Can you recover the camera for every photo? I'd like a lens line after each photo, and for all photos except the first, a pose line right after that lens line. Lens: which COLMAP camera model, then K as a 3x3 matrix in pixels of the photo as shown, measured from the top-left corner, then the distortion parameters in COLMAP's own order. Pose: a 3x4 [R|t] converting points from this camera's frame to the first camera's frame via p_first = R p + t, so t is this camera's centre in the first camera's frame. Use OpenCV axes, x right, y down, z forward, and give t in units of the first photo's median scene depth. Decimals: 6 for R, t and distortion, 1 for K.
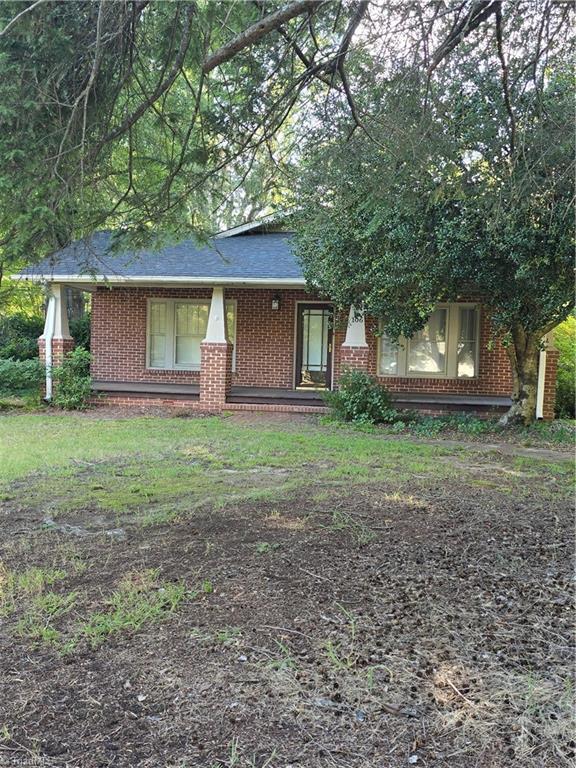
lens RADIAL K [[706.7, 0, 288.0], [0, 706.7, 384.0], [0, 0, 1]] dist [0.021666, 0.008450]
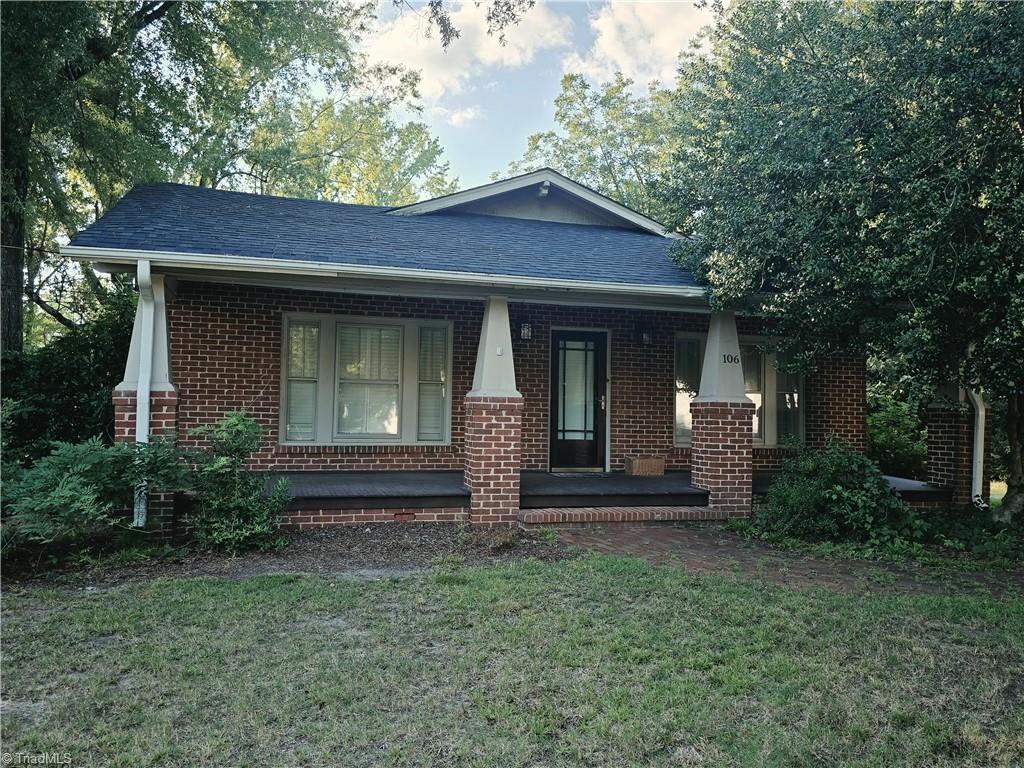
lens RADIAL K [[797.4, 0, 511.6], [0, 797.4, 359.9], [0, 0, 1]] dist [0.012310, 0.002193]
pose [[0.902819, 0.011867, 0.429858, -0.315863], [0.027269, 0.996027, -0.084771, -0.031038], [-0.429156, 0.088255, 0.898908, 0.399317]]
